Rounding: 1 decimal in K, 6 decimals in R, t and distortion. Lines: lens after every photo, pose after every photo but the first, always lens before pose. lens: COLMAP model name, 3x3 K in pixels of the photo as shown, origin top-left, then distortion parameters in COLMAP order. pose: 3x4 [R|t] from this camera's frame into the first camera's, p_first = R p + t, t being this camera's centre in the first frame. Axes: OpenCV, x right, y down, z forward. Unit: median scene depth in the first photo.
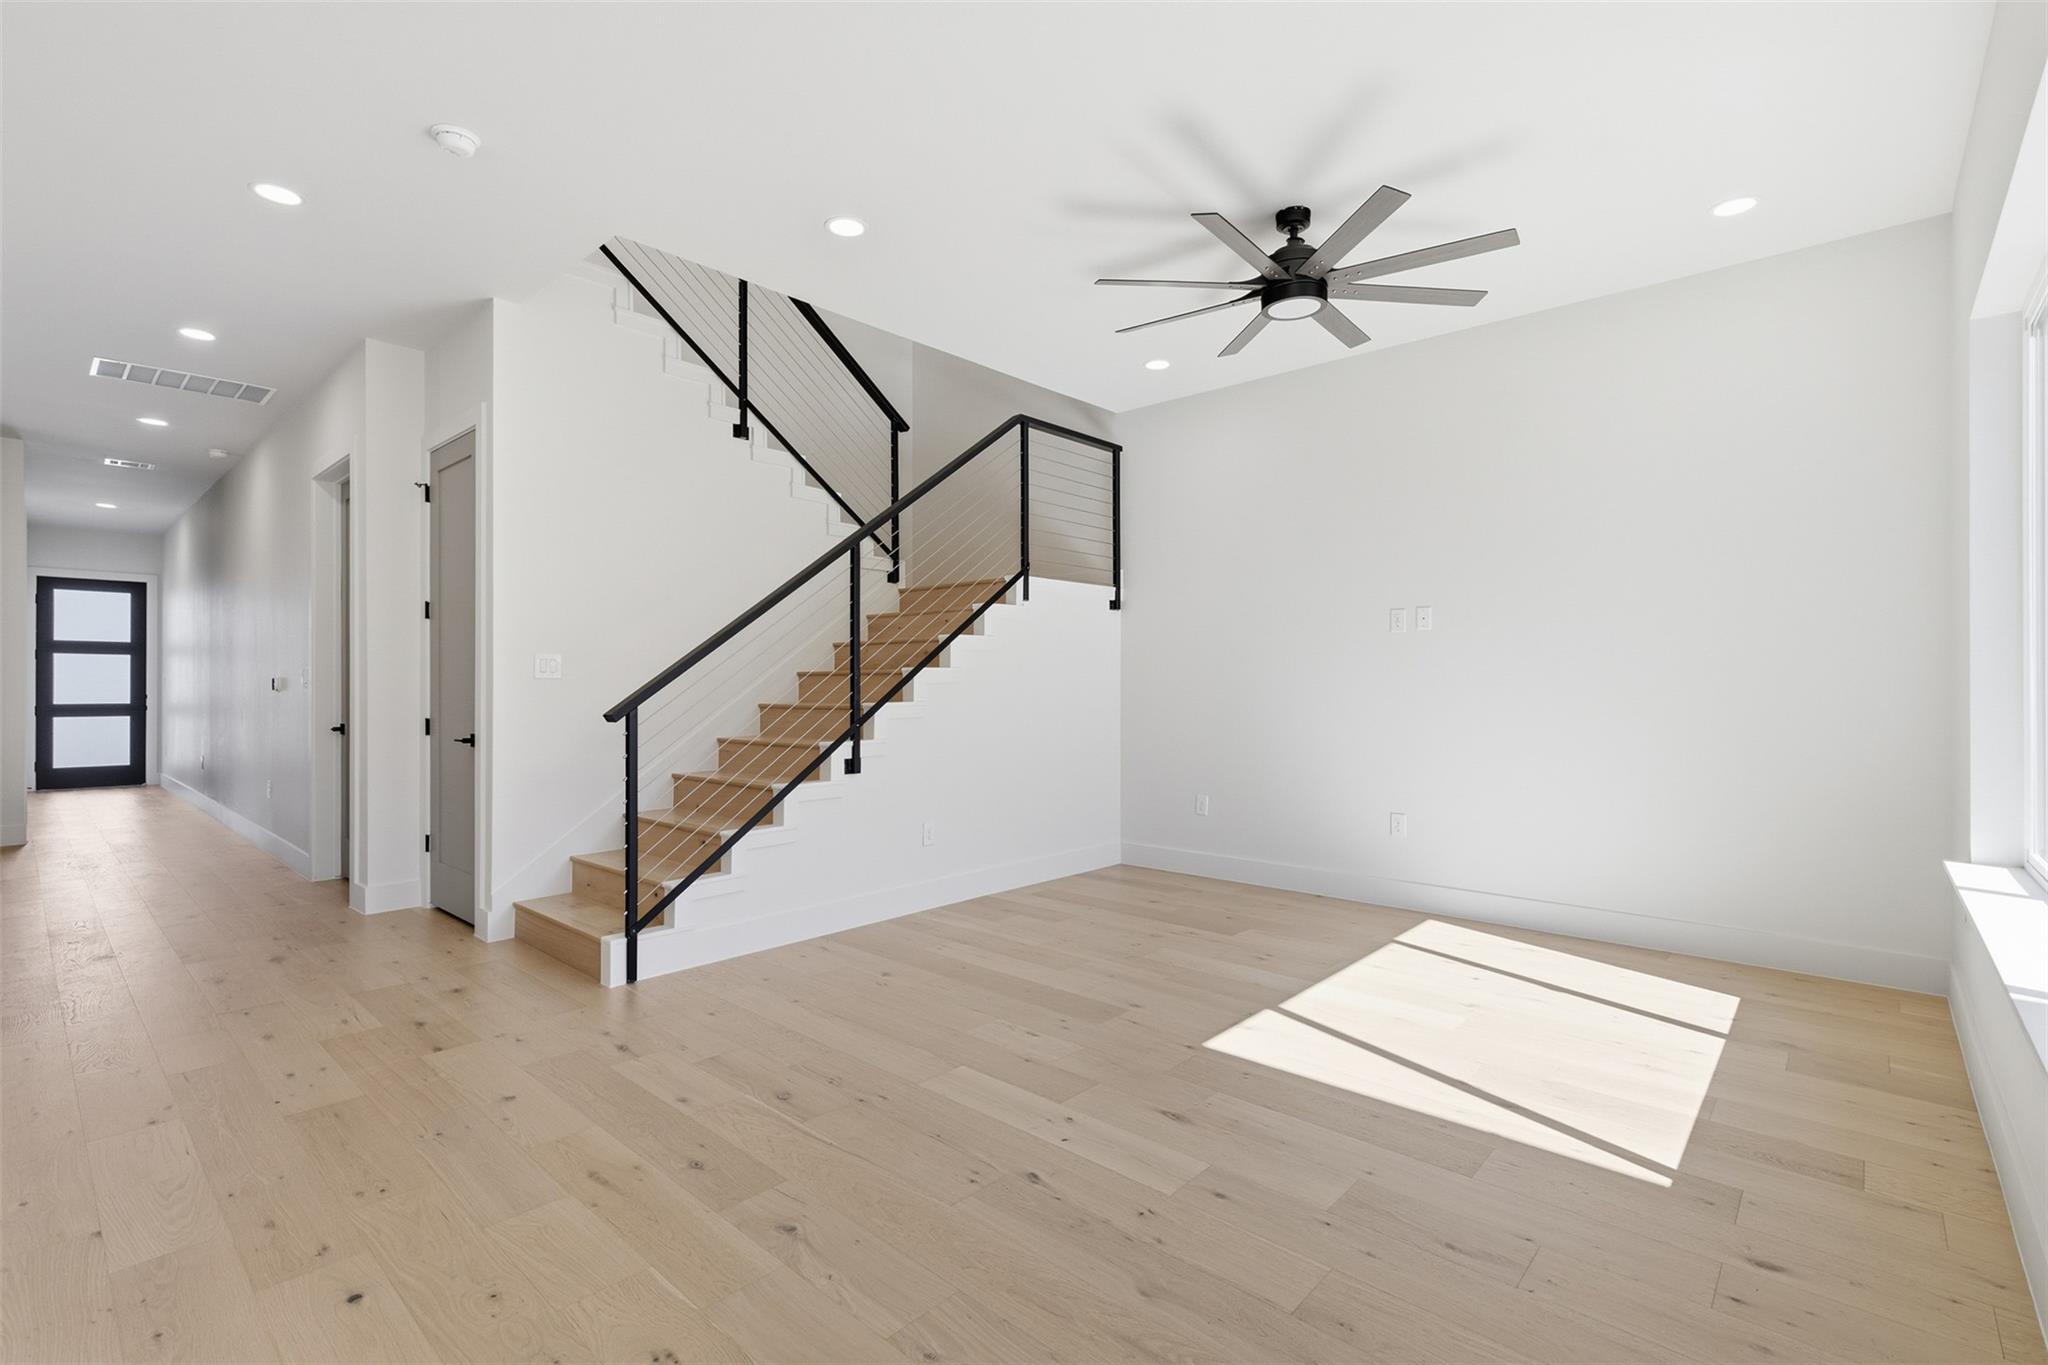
lens RADIAL K [[918.2, 0, 1023.5], [0, 918.2, 673.9], [0, 0, 1]] dist [-0.000543, 0.000545]
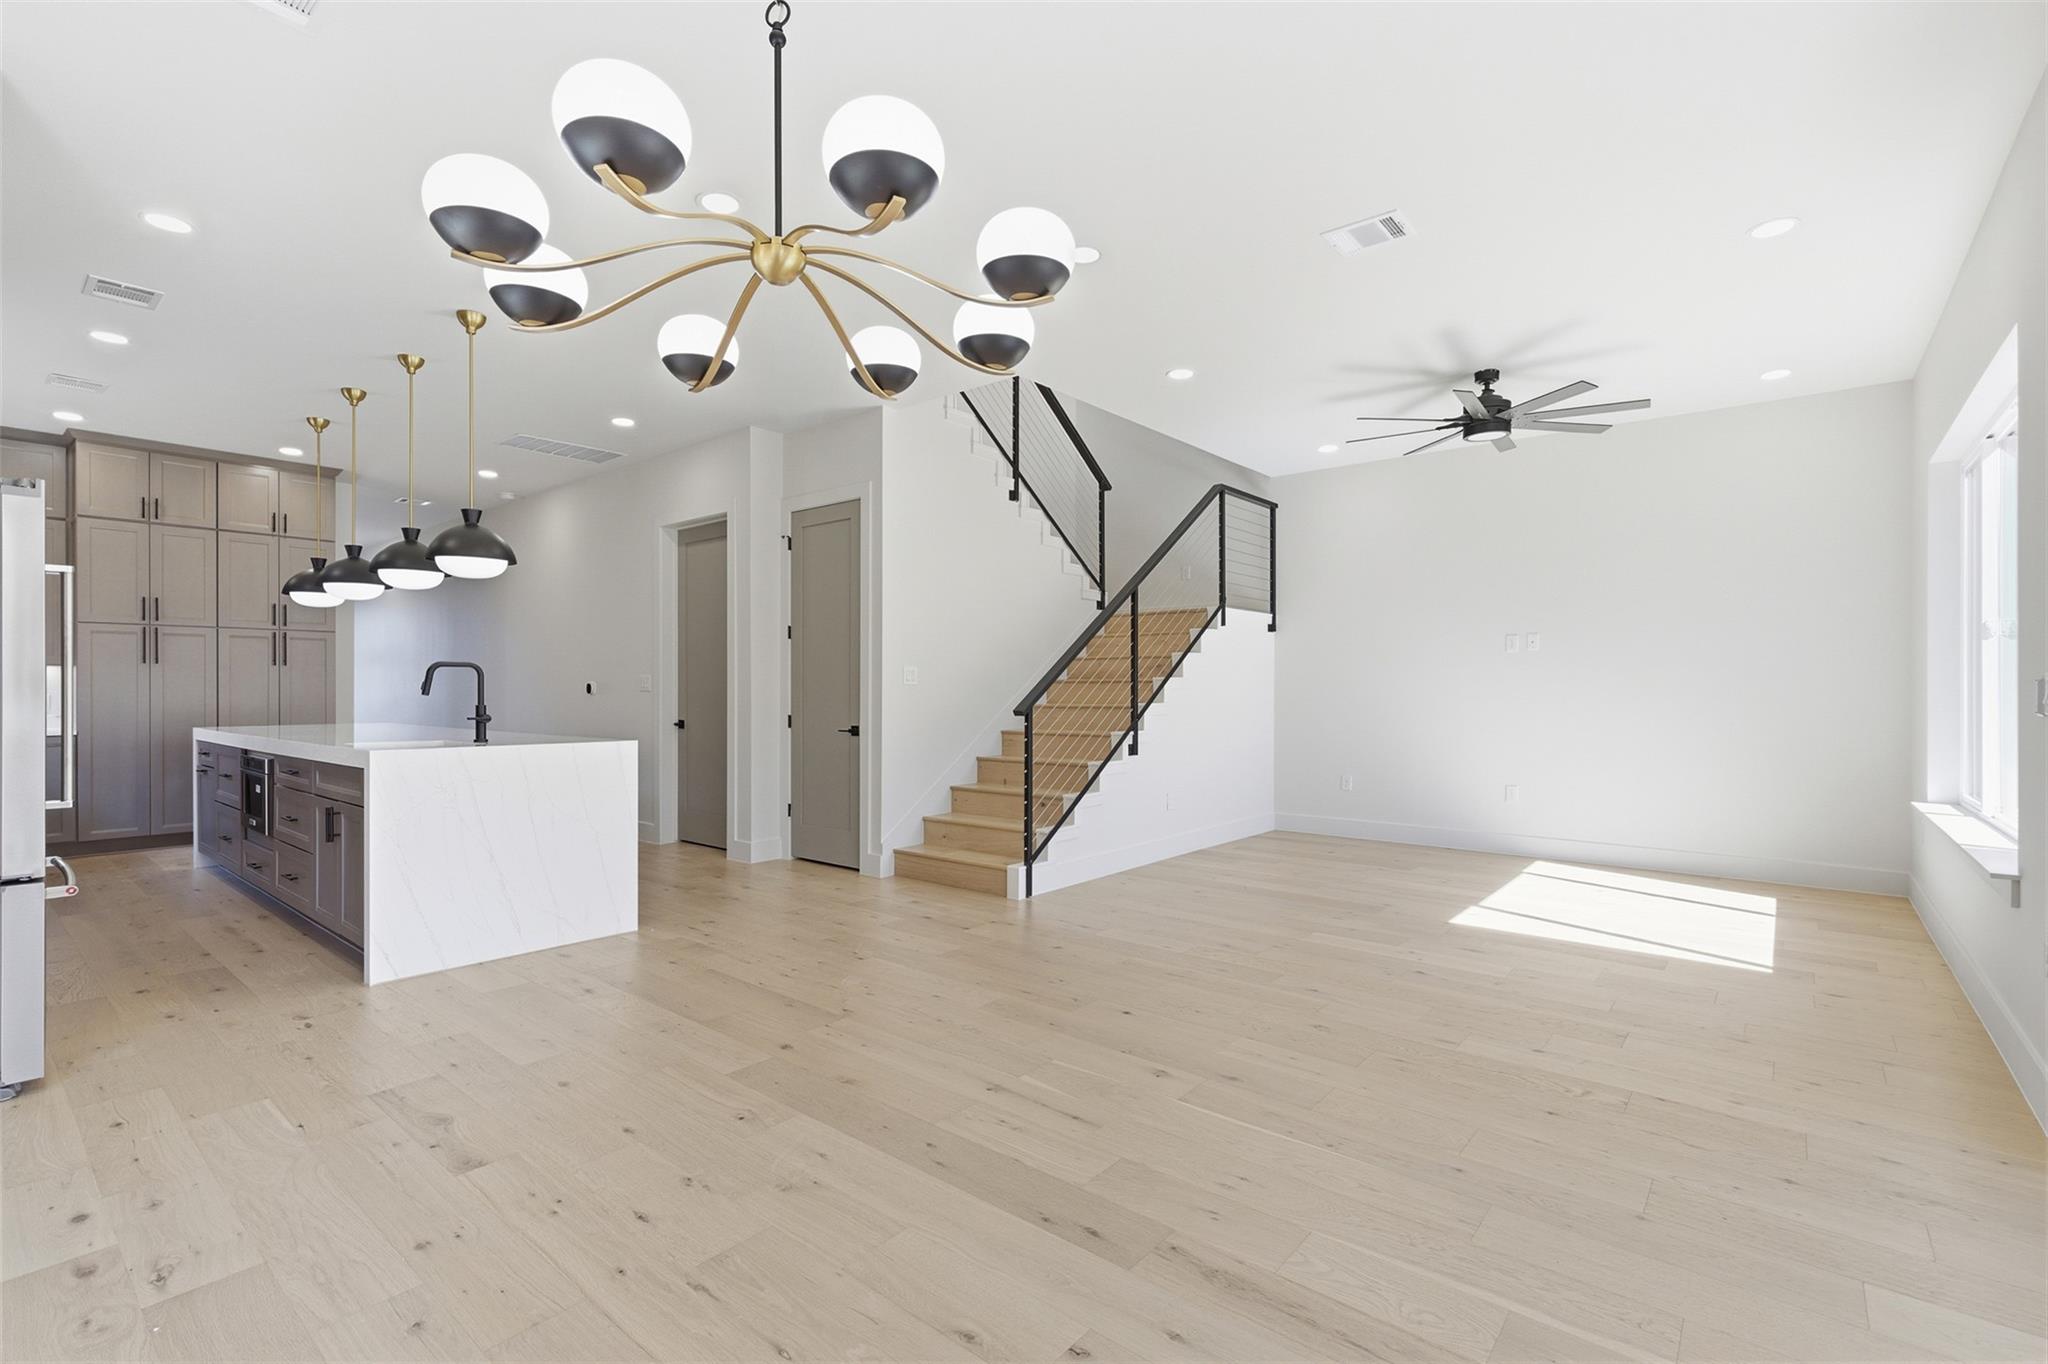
lens RADIAL K [[910.7, 0, 1025.0], [0, 910.7, 688.5], [0, 0, 1]] dist [0.003441, 0.000510]
pose [[0.999021, 0.002123, 0.044181, -0.403401], [-0.002673, 0.999920, 0.012400, -0.007306], [-0.044151, -0.012506, 0.998947, -0.344747]]
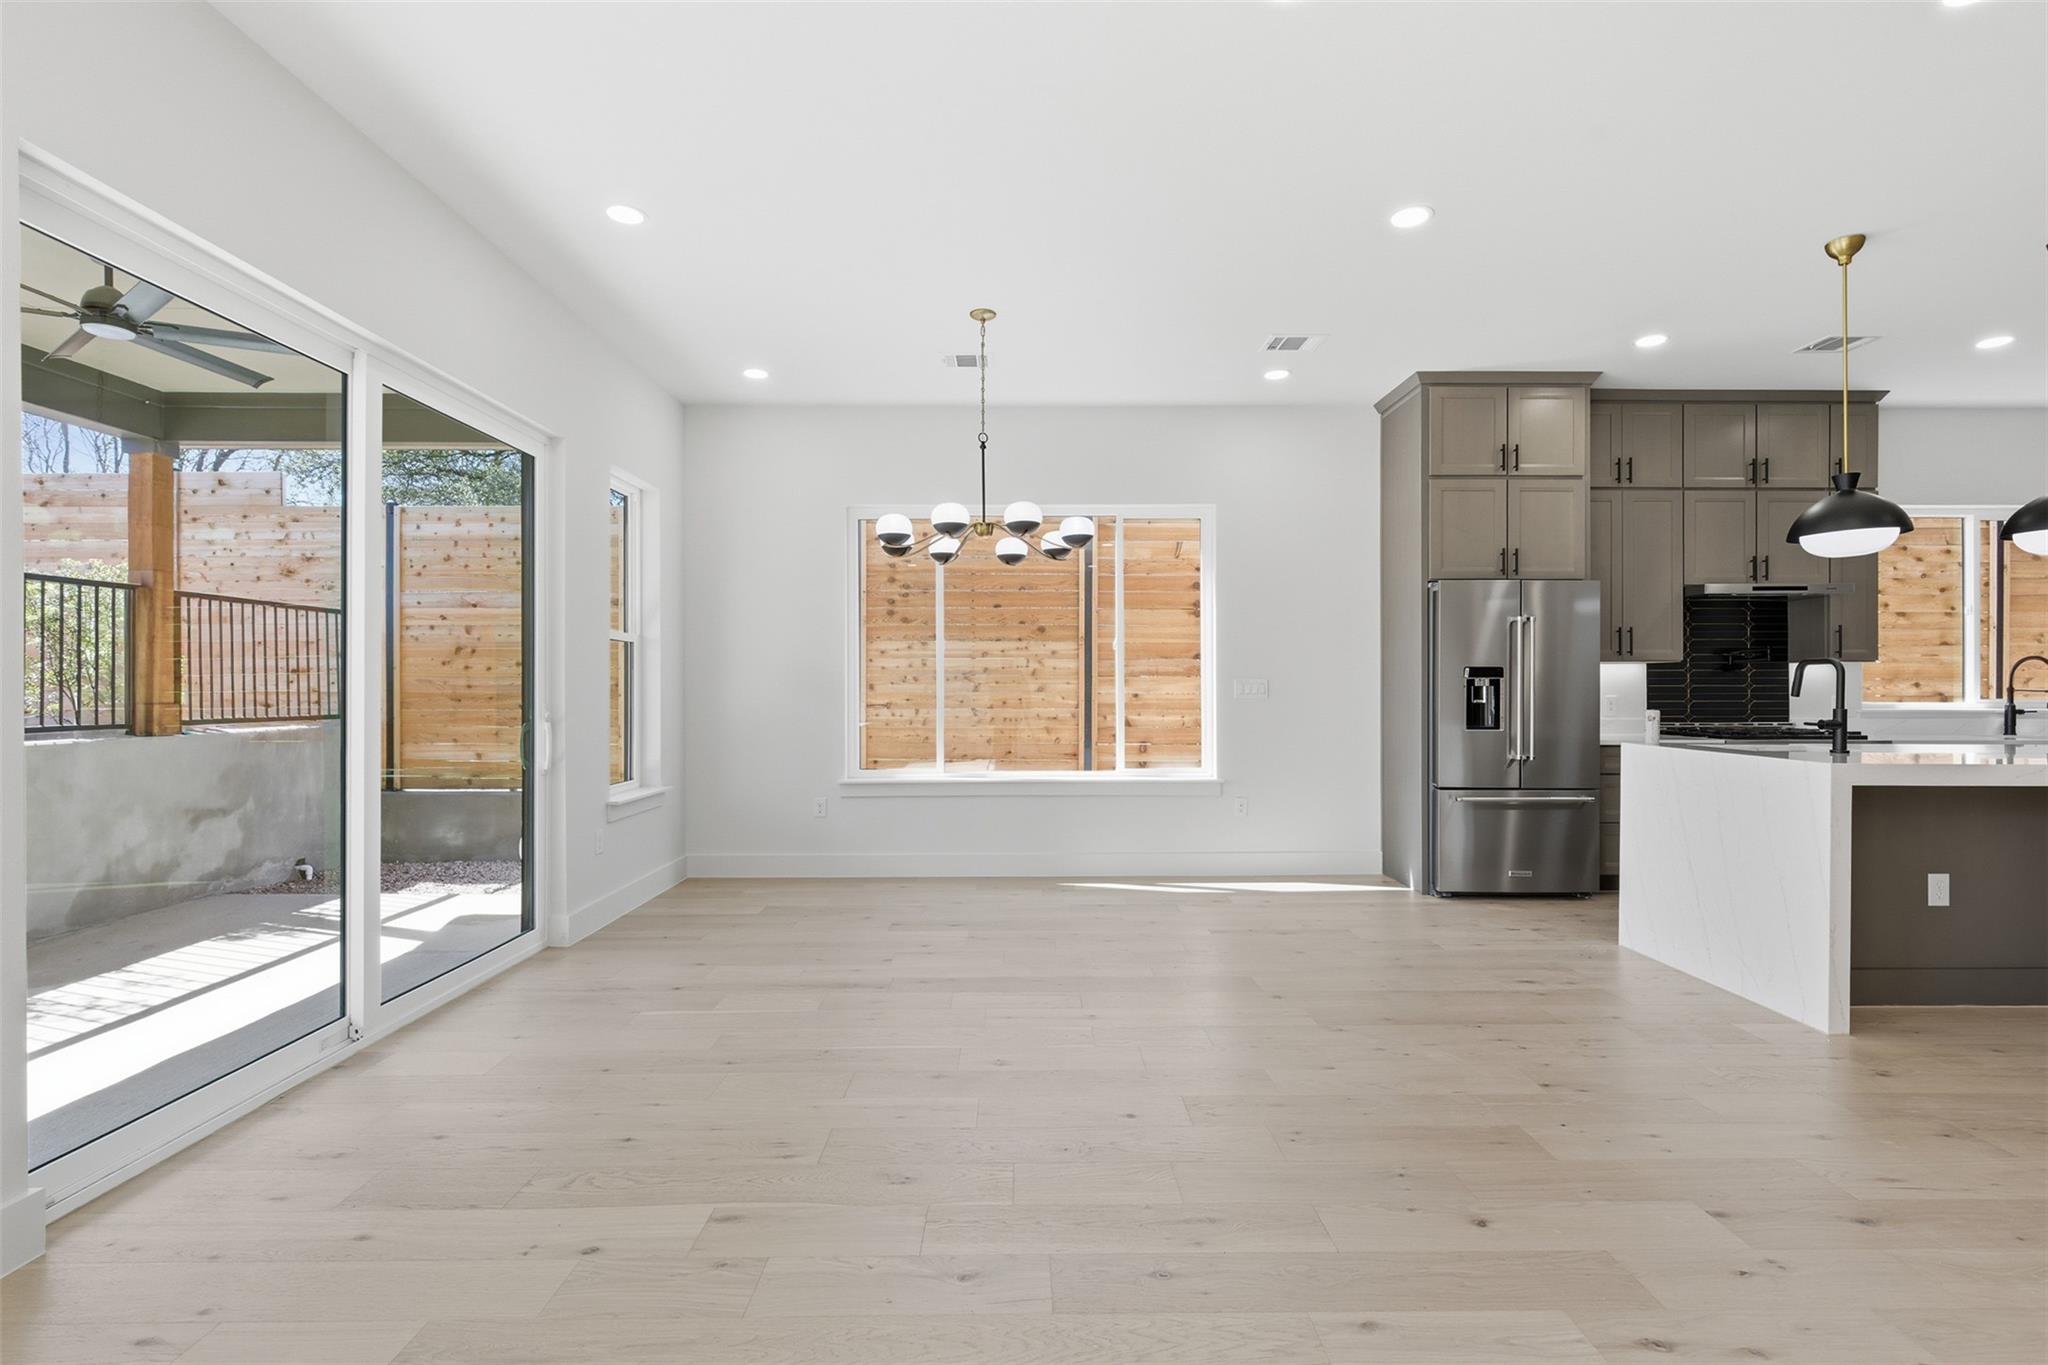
lens RADIAL K [[910.7, 0, 1025.0], [0, 910.7, 689.0], [0, 0, 1]] dist [0.003441, 0.000510]
pose [[-0.726973, 0.001481, -0.686665, 0.149408], [0.010068, 0.999913, -0.008501, 0.005950], [0.686593, -0.013093, -0.726924, 0.761621]]
